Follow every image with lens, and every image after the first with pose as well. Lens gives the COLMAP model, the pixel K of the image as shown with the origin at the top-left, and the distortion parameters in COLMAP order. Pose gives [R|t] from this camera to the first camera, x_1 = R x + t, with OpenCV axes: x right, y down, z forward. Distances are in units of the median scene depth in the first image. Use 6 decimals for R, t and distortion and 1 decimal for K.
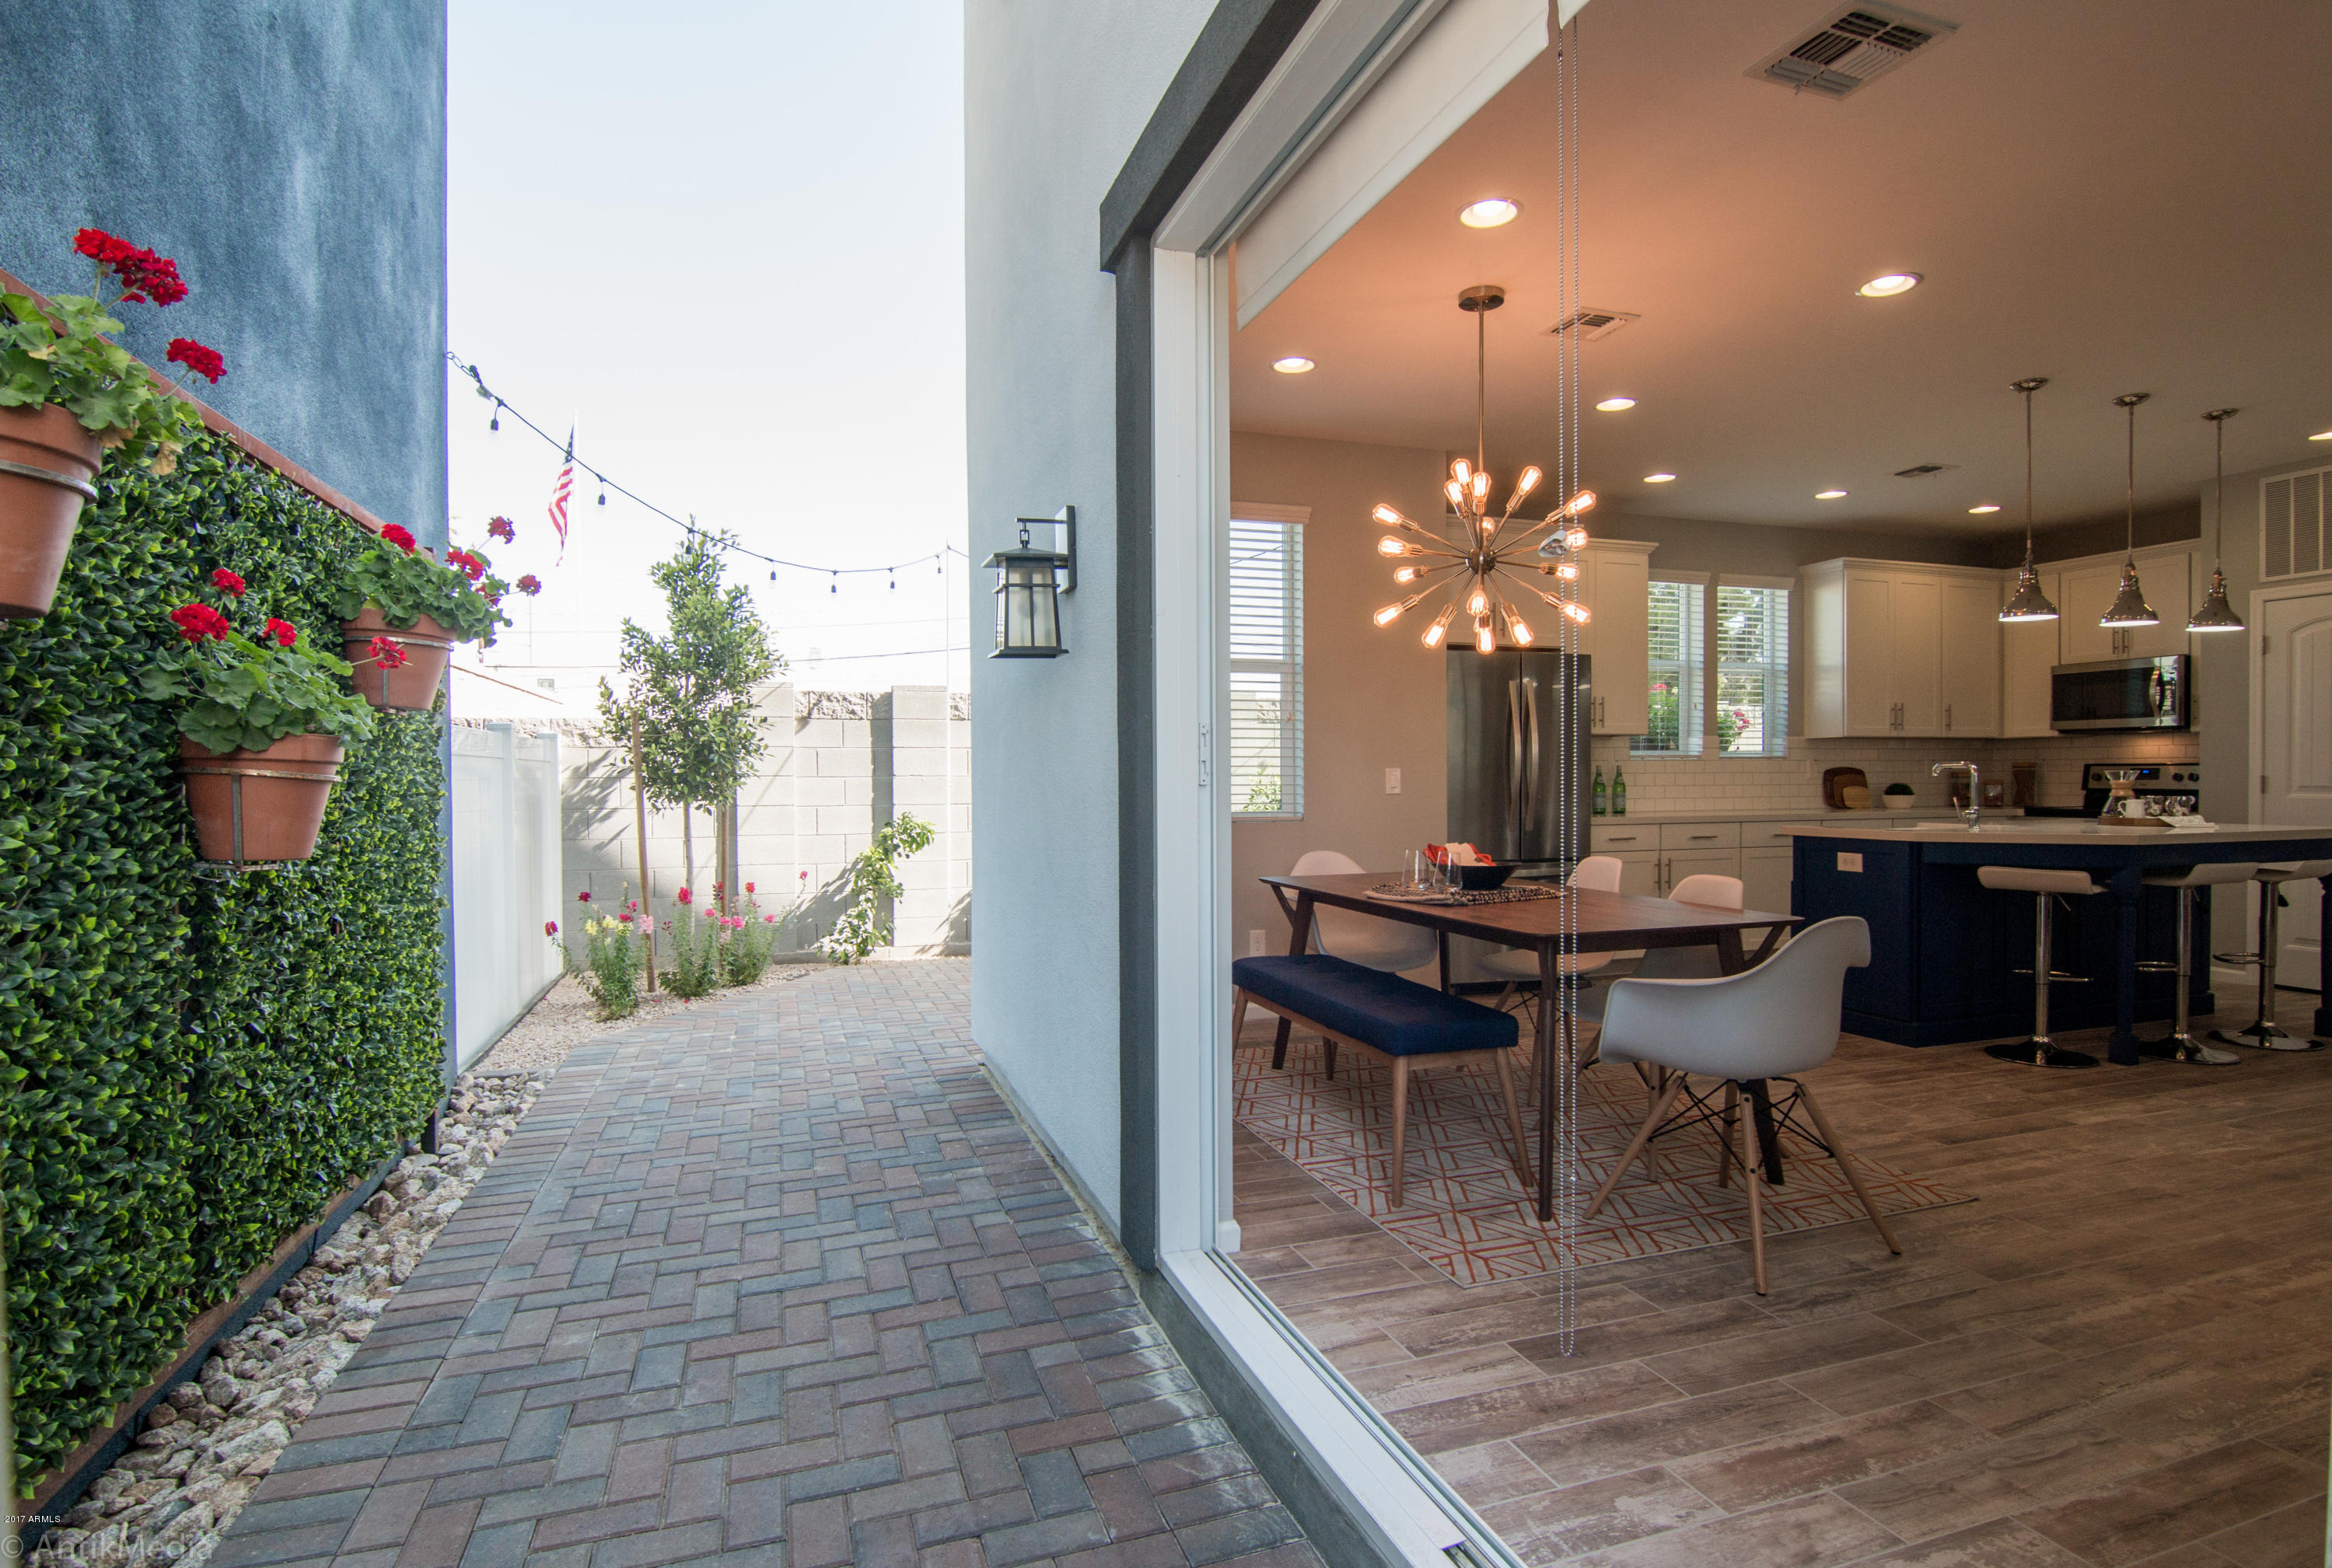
lens RADIAL K [[1195.7, 0, 1172.1], [0, 1195.7, 791.2], [0, 0, 1]] dist [-0.004120, -0.009539]
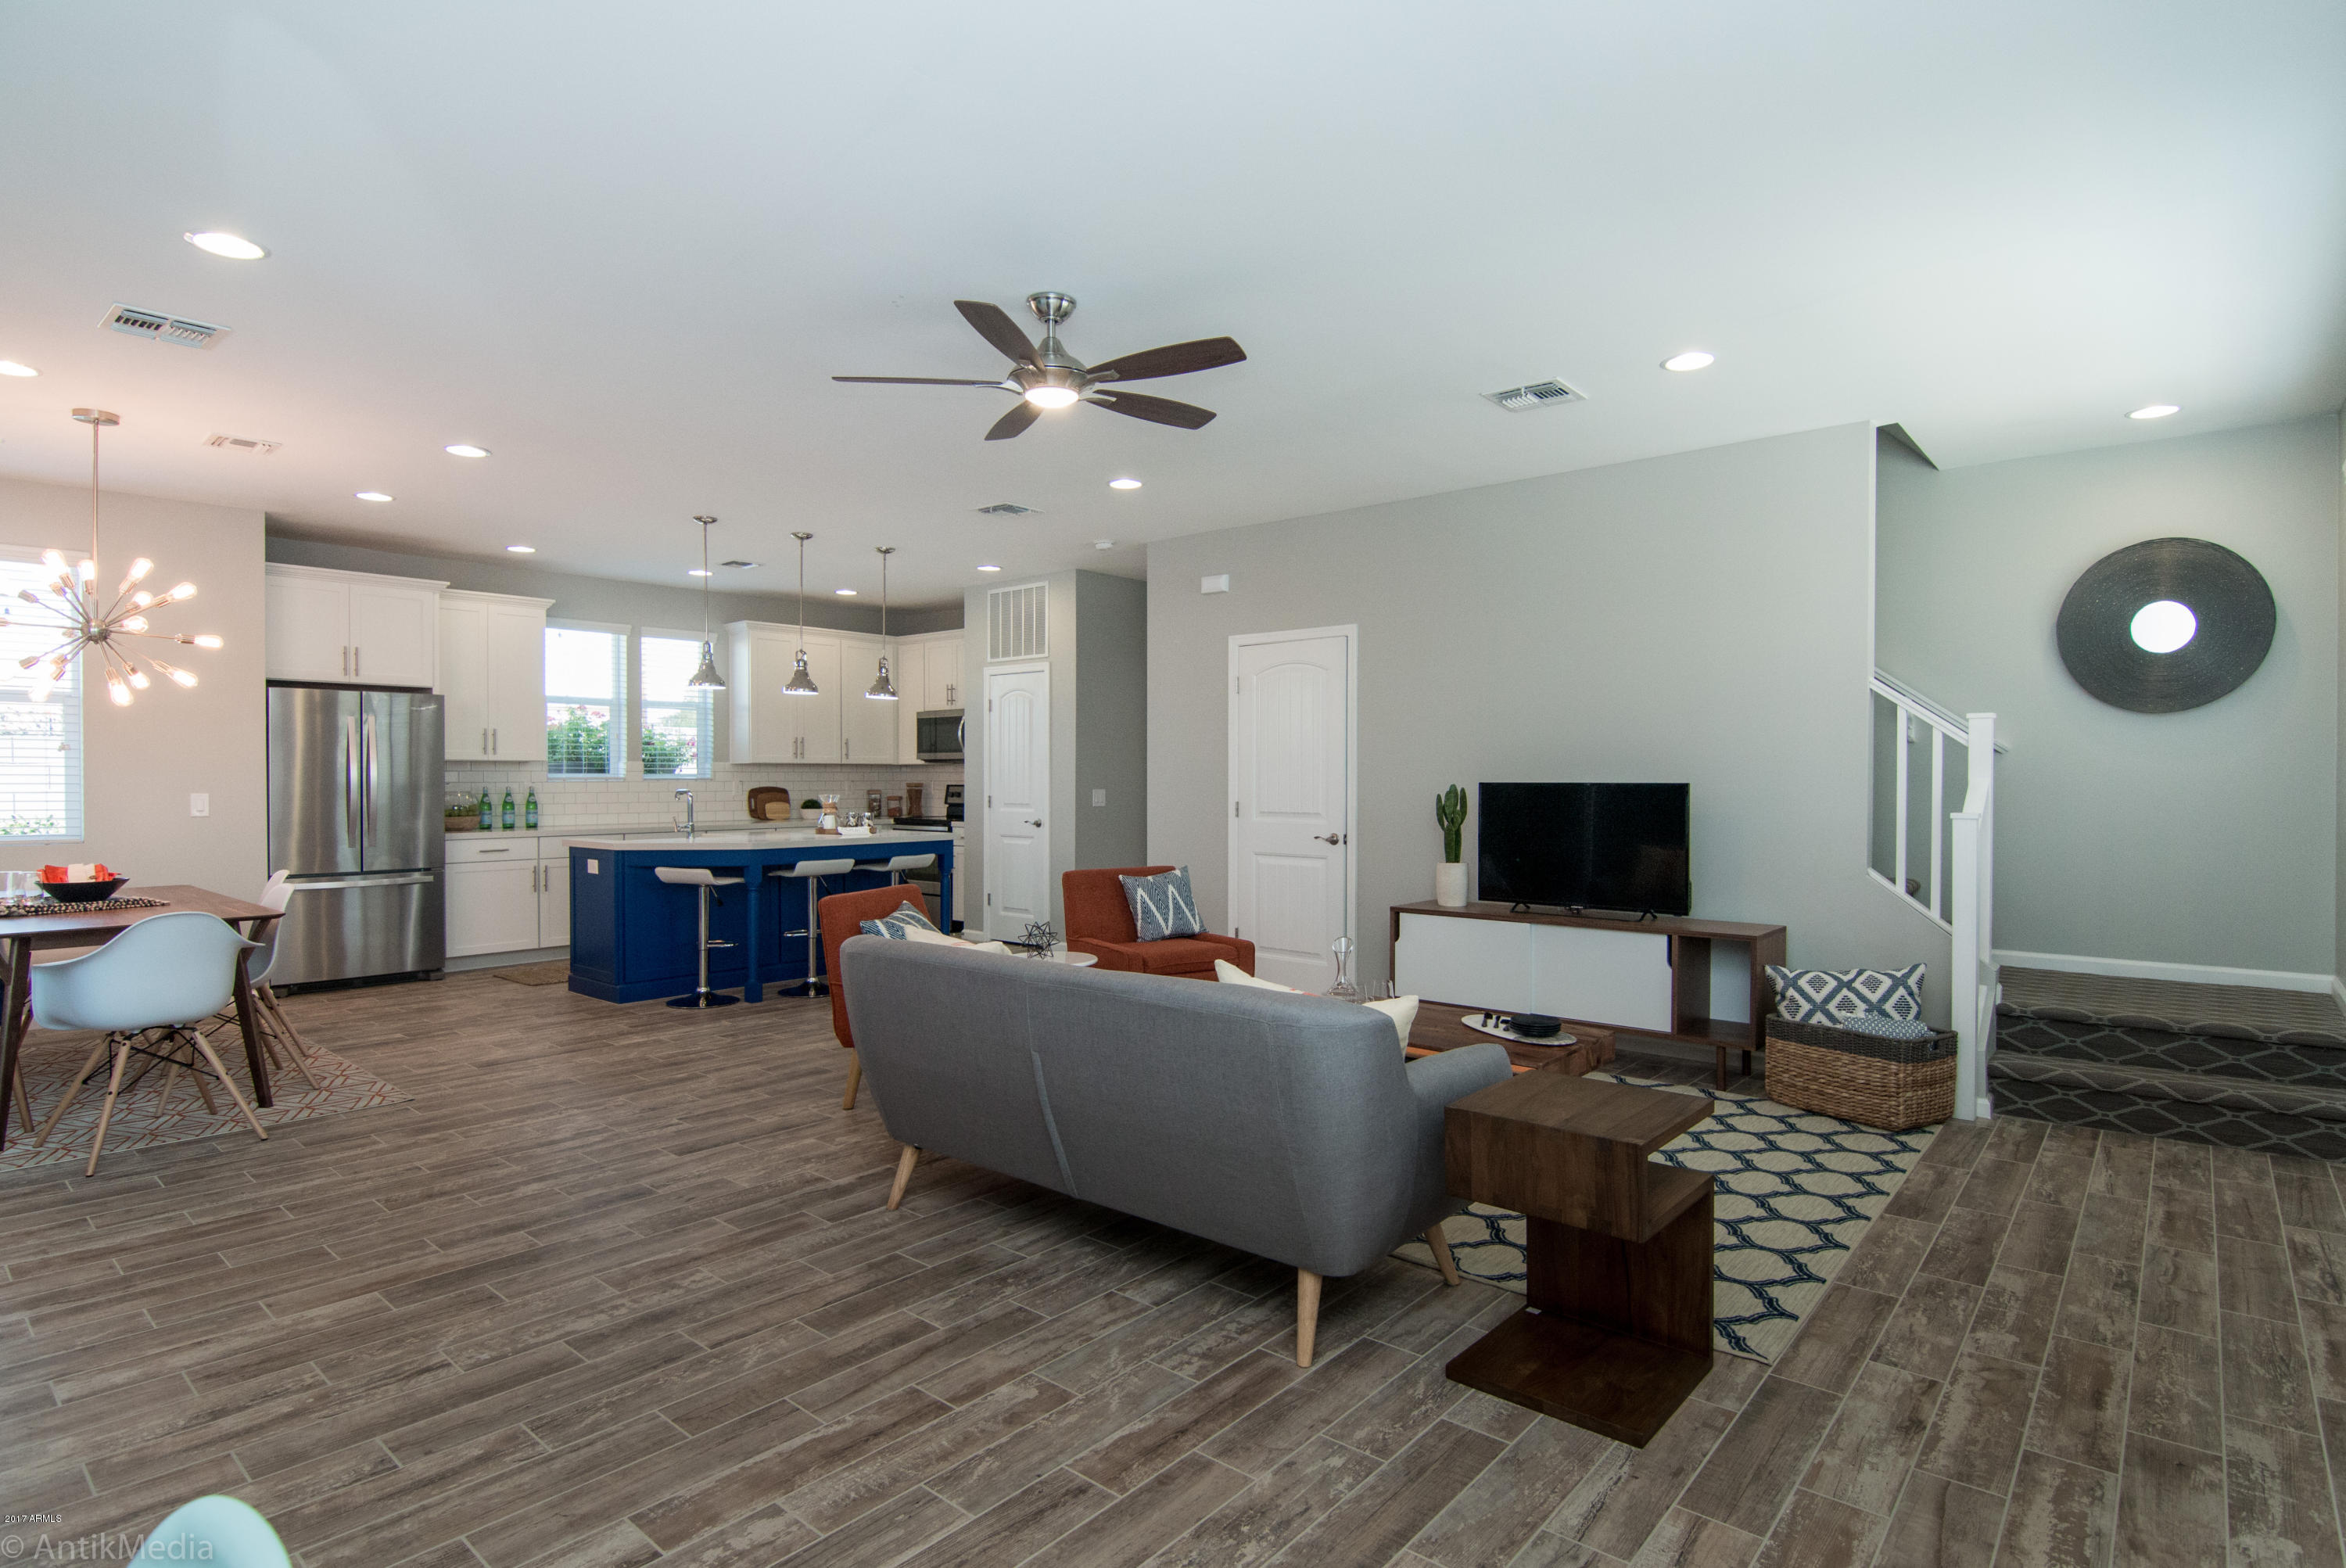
lens RADIAL K [[1203.1, 0, 1179.1], [0, 1203.1, 791.3], [0, 0, 1]] dist [-0.004120, -0.009539]
pose [[0.864906, -0.001135, 0.501933, 0.353420], [0.001518, 0.999999, -0.000354, -0.016755], [-0.501932, 0.001068, 0.864906, -0.352714]]
